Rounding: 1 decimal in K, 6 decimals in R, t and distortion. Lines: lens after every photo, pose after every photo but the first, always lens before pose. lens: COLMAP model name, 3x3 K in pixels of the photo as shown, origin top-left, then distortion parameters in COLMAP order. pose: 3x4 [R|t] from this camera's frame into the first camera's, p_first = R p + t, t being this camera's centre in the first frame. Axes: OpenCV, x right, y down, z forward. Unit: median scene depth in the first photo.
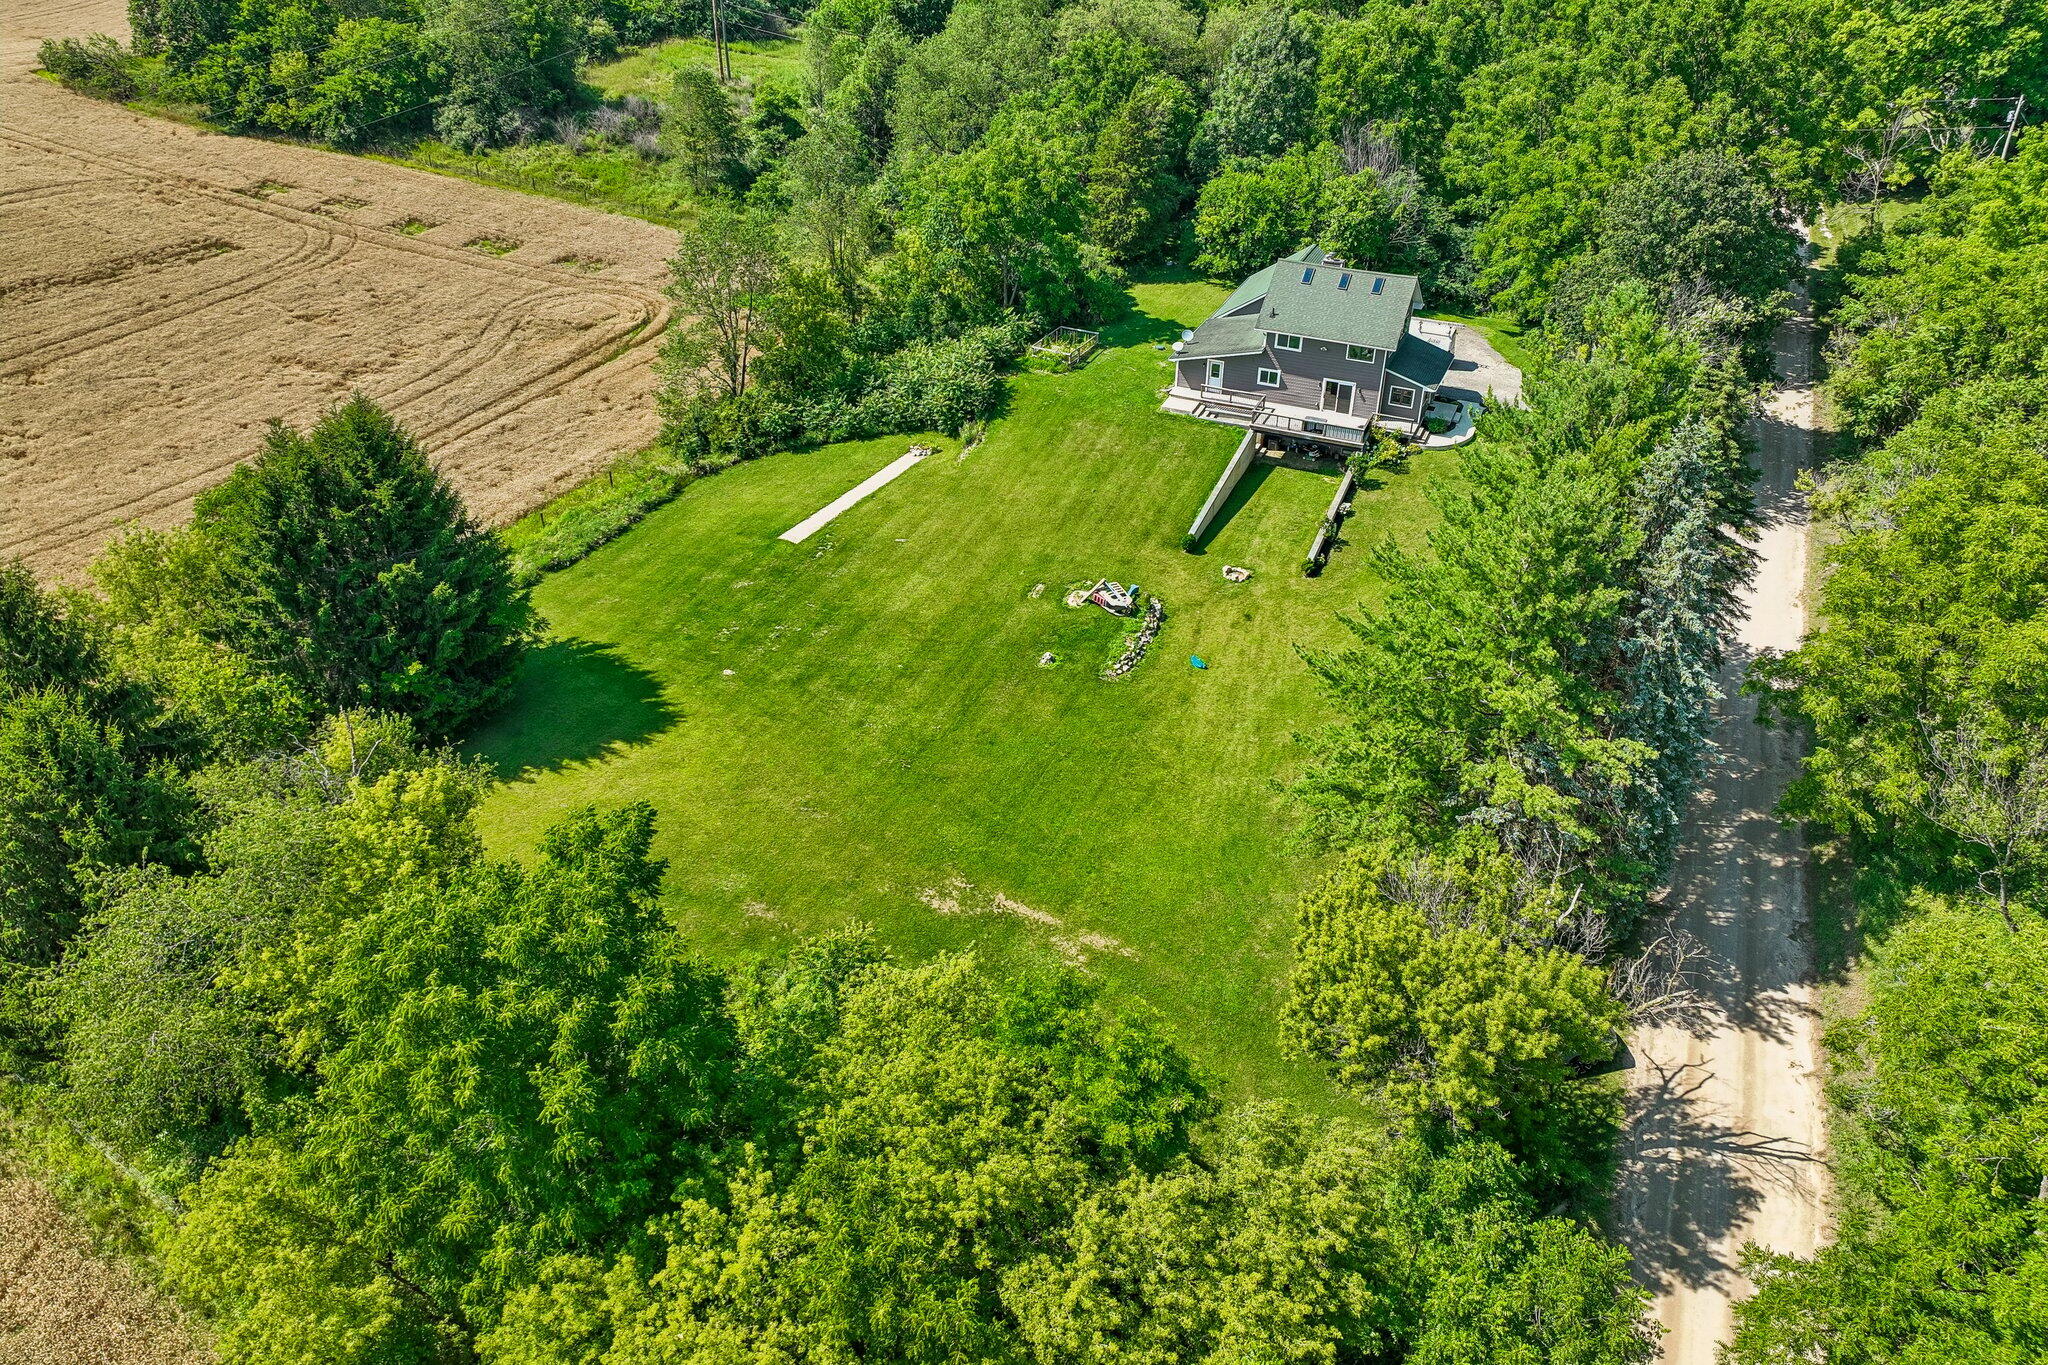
lens RADIAL K [[1445.1, 0, 1022.5], [0, 1445.1, 681.9], [0, 0, 1]] dist [0.003915, 0.016727]
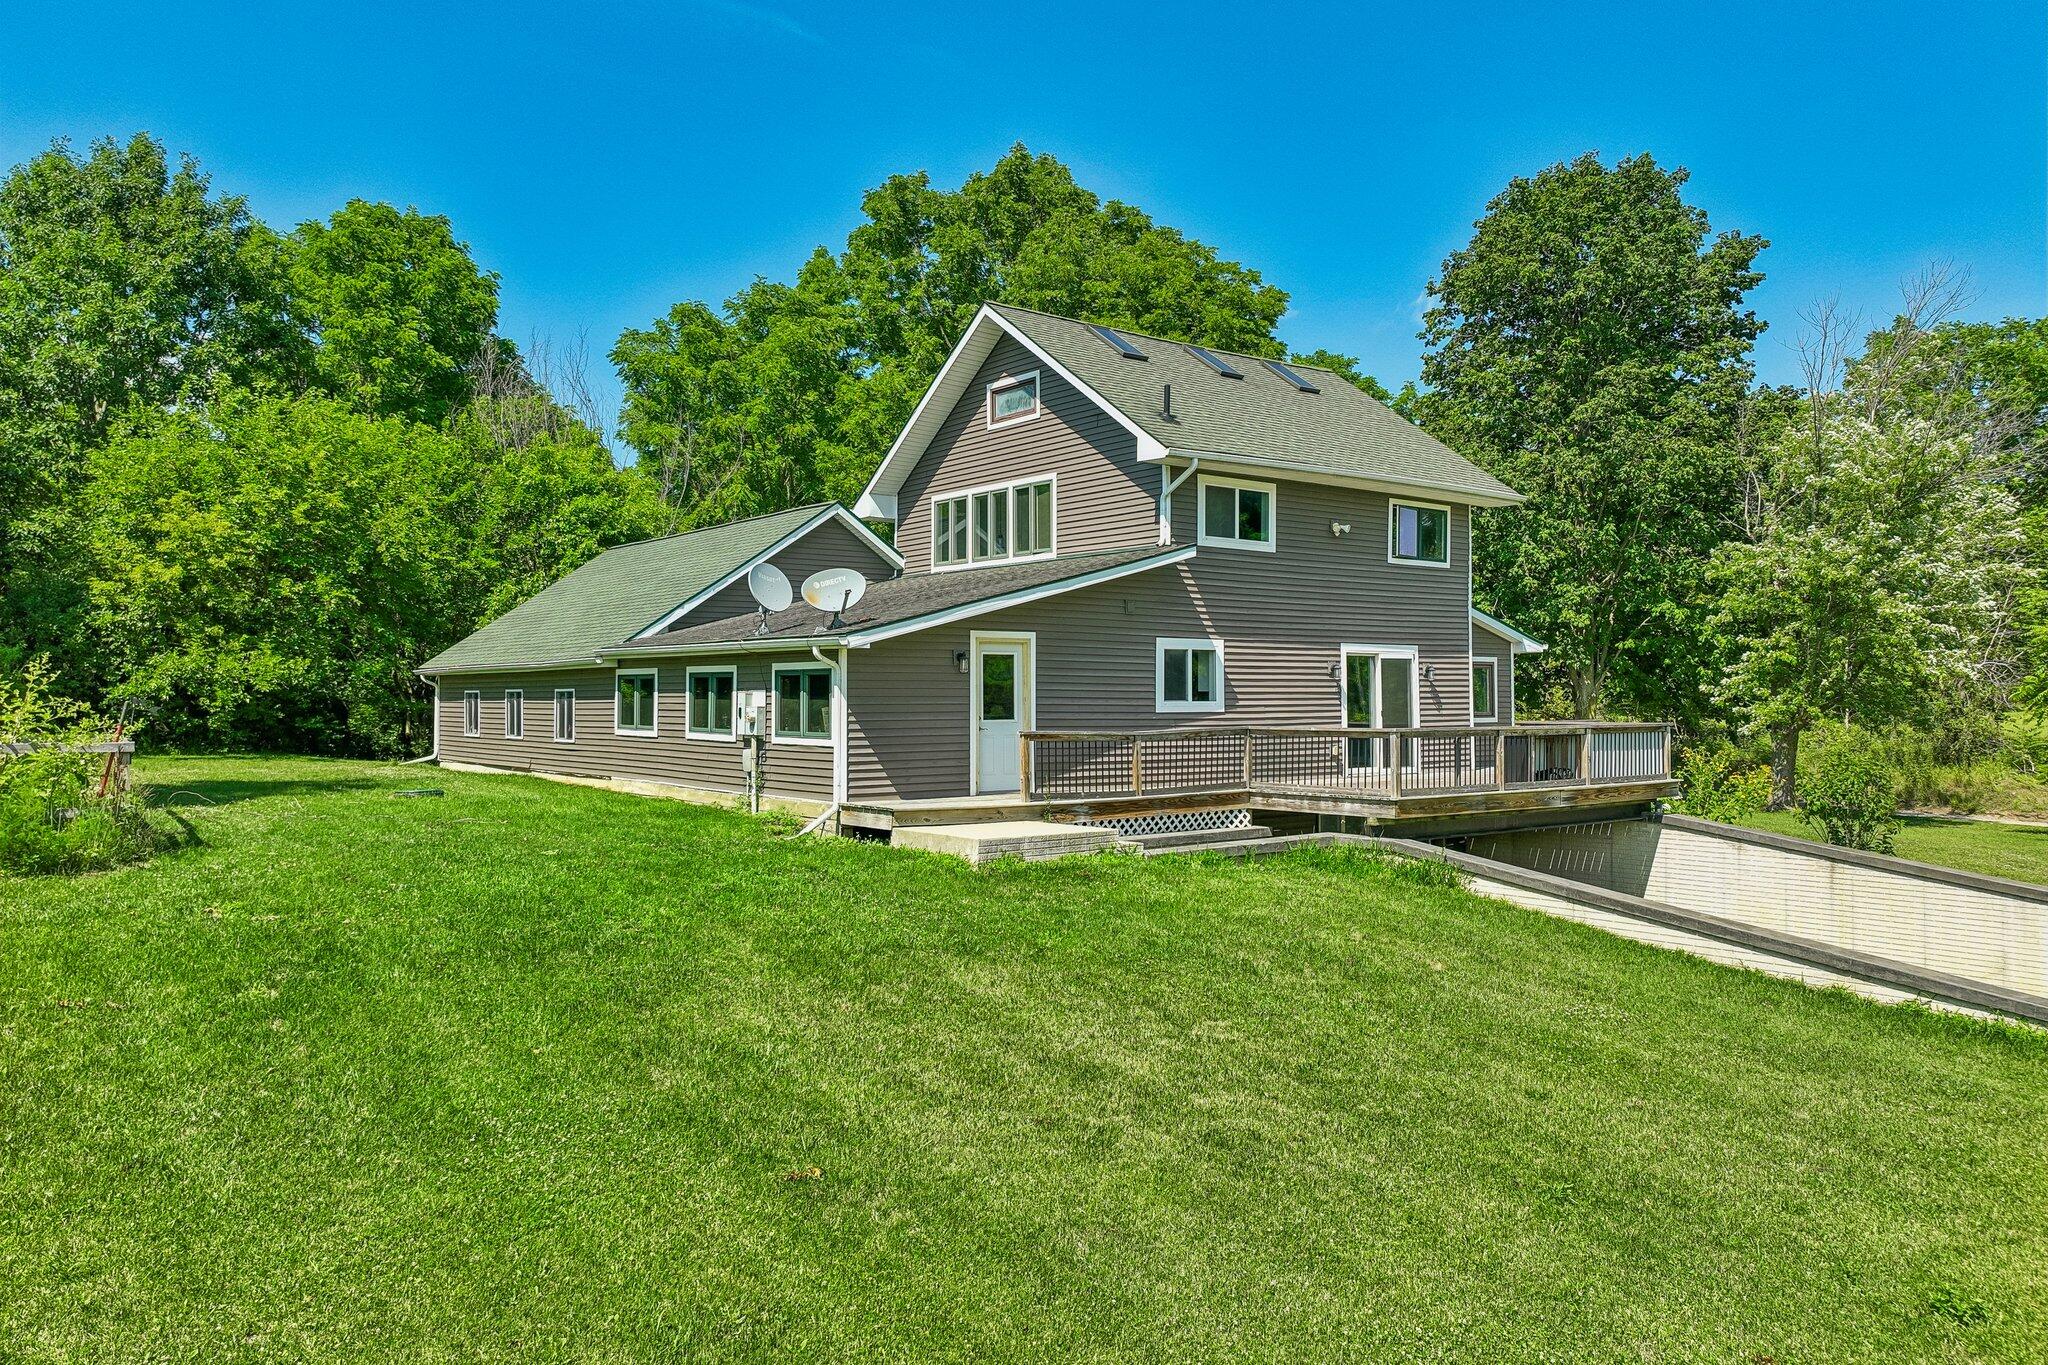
lens RADIAL K [[1446.2, 0, 1018.3], [0, 1446.2, 677.8], [0, 0, 1]] dist [0.010554, 0.014236]
pose [[0.479663, 0.004967, 0.877439, -0.053037], [0.492810, 0.825846, -0.274075, -0.161261], [-0.725991, 0.563874, 0.393680, 0.940288]]
